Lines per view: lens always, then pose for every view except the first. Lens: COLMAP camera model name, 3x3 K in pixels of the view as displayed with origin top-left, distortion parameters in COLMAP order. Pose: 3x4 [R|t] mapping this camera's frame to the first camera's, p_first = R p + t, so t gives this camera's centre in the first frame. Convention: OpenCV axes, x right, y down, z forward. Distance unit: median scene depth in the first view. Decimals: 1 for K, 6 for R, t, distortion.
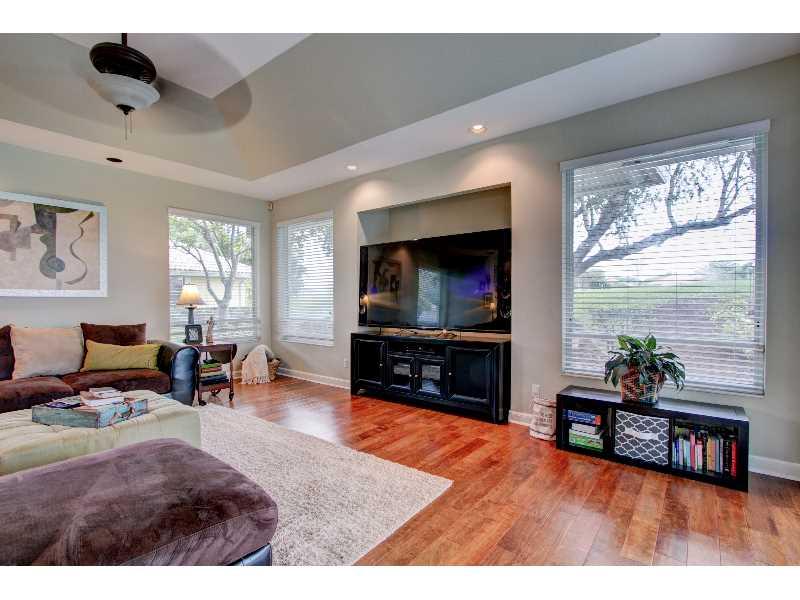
lens RADIAL K [[374.0, 0, 399.1], [0, 374.0, 306.5], [0, 0, 1]] dist [-0.015339, 0.002442]
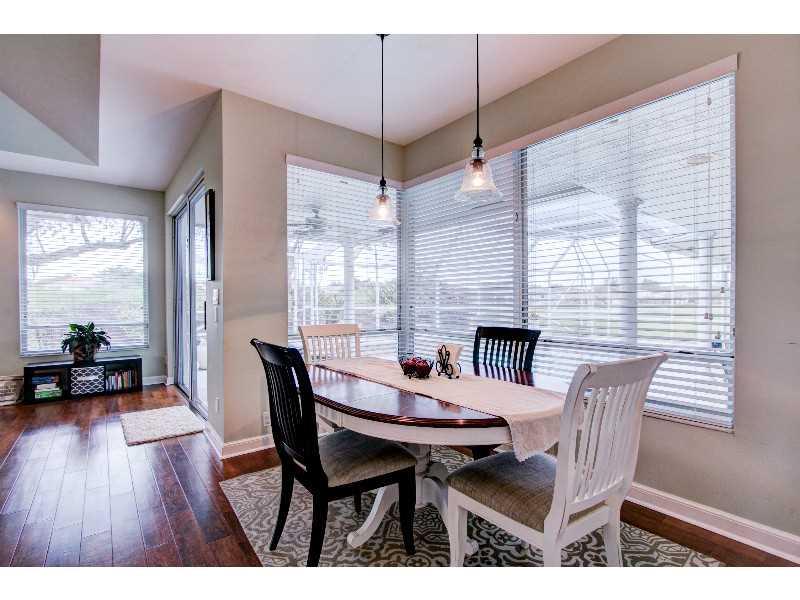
lens RADIAL K [[374.0, 0, 400.0], [0, 374.0, 304.8], [0, 0, 1]] dist [-0.015339, 0.002442]
pose [[0.203529, -0.009811, 0.979020, -0.752964], [0.018021, 0.999818, 0.006273, 0.009427], [-0.978903, 0.016366, 0.203668, -0.803334]]
